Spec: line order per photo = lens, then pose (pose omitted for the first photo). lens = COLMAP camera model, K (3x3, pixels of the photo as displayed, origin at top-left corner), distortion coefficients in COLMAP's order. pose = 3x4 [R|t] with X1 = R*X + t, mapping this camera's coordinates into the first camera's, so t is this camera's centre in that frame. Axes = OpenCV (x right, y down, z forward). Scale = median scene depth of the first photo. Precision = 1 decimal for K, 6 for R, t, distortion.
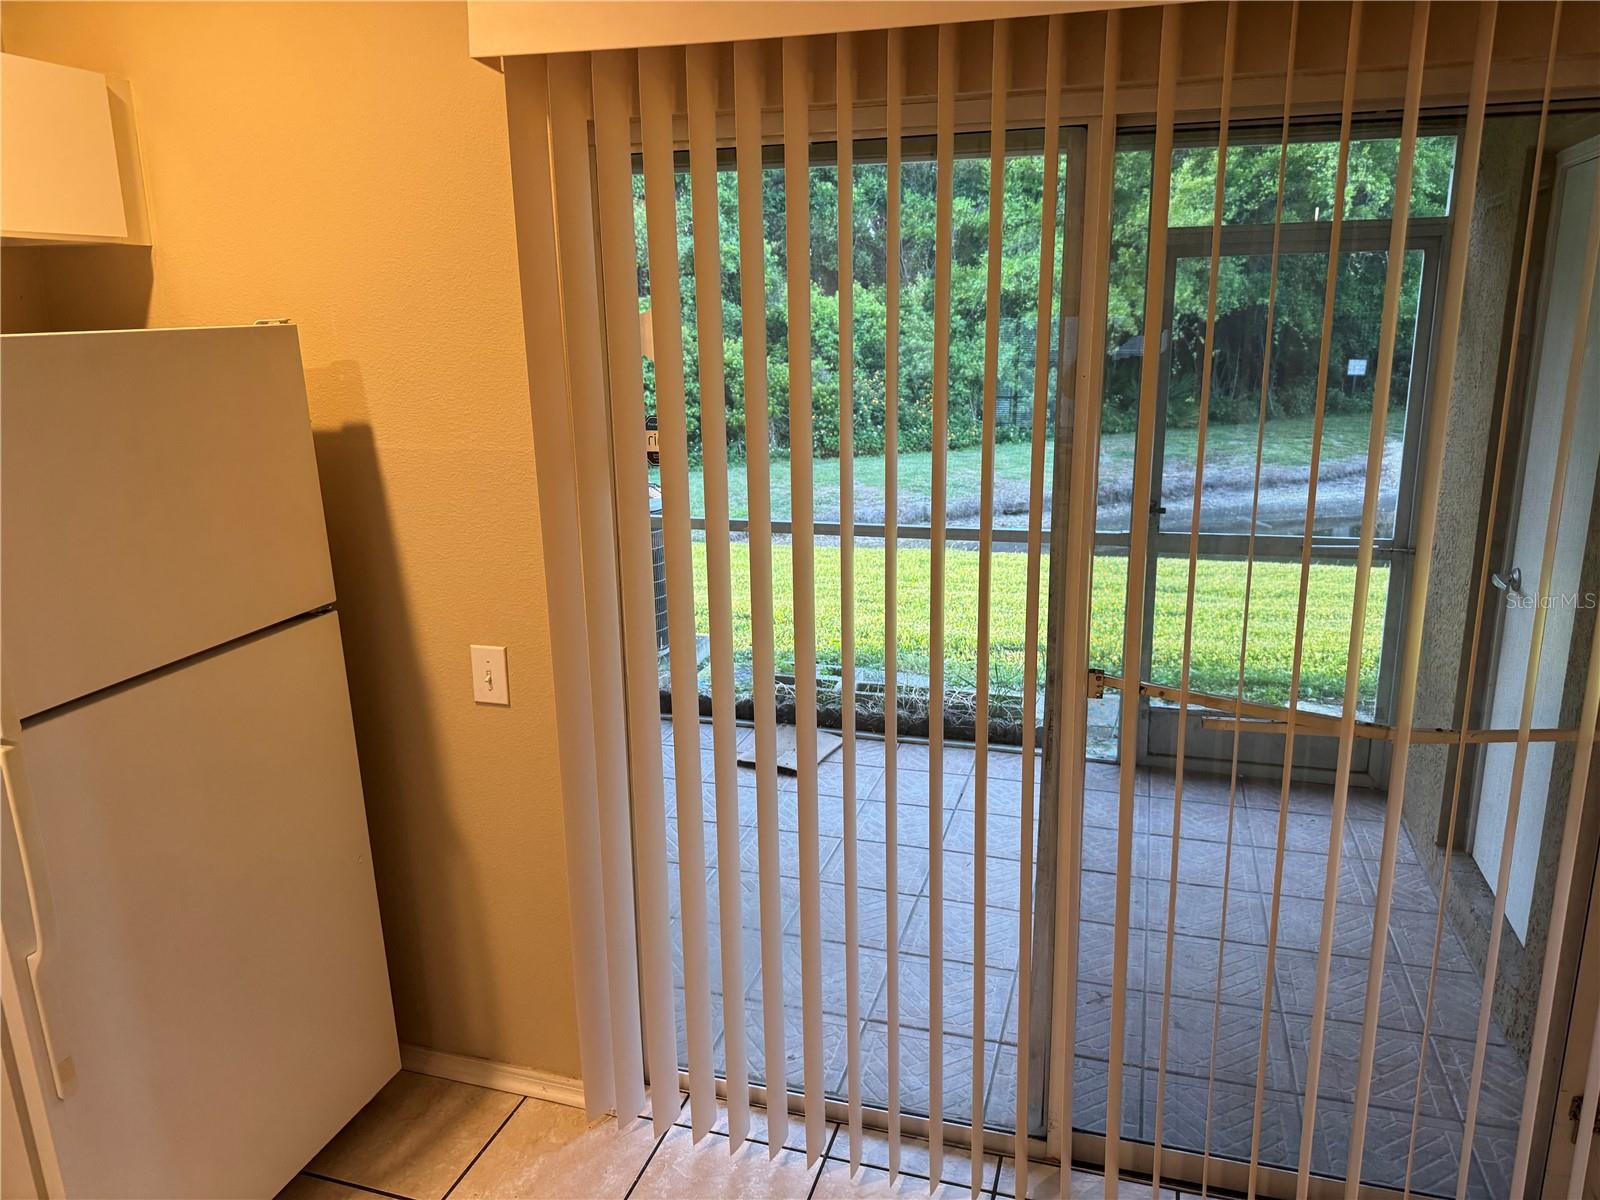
lens RADIAL K [[1141.7, 0, 808.4], [0, 1141.7, 597.5], [0, 0, 1]] dist [0.052462, -0.061632]
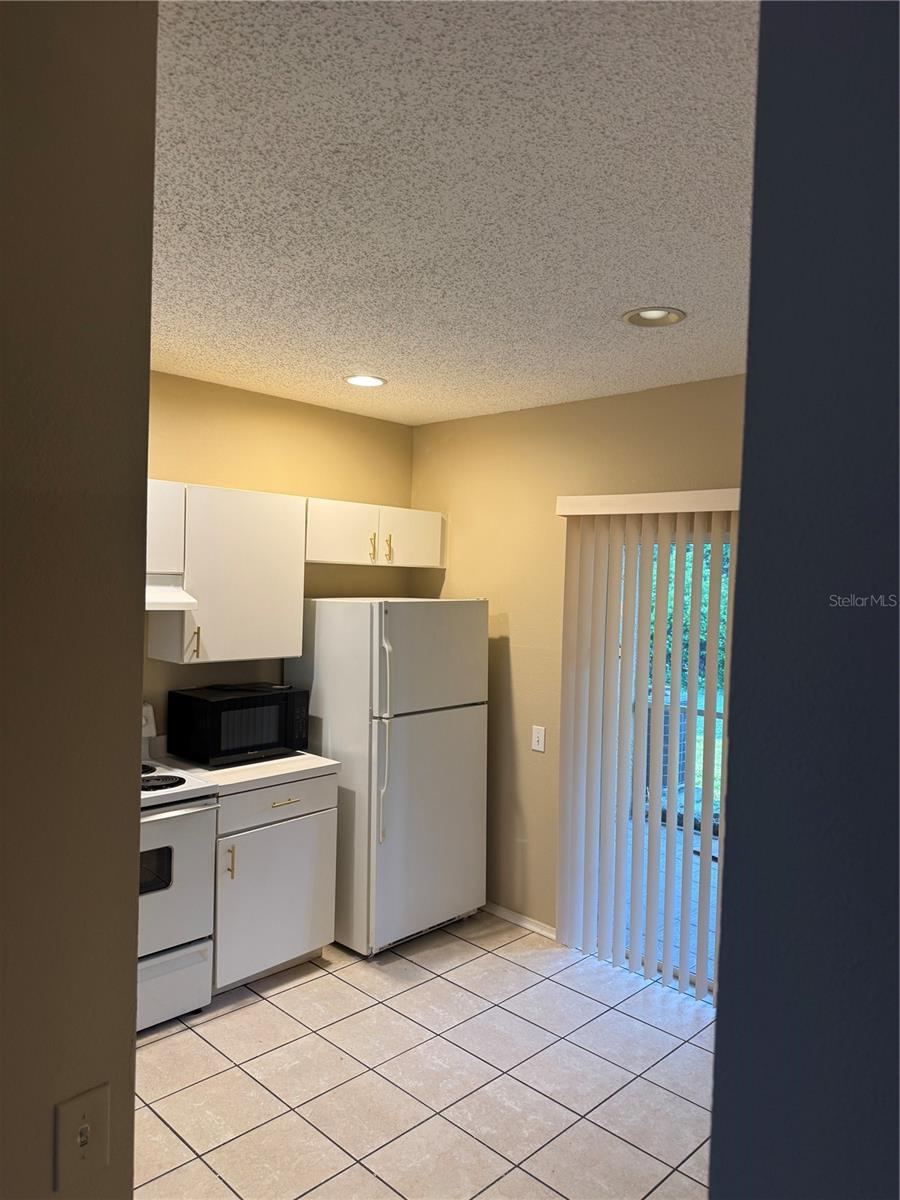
lens RADIAL K [[856.3, 0, 448.4], [0, 856.3, 598.4], [0, 0, 1]] dist [0.052462, -0.061632]
pose [[0.888903, 0.055264, -0.454750, 0.382536], [-0.152891, 0.971566, -0.180786, 0.139185], [0.431829, 0.230229, 0.872077, -0.790592]]
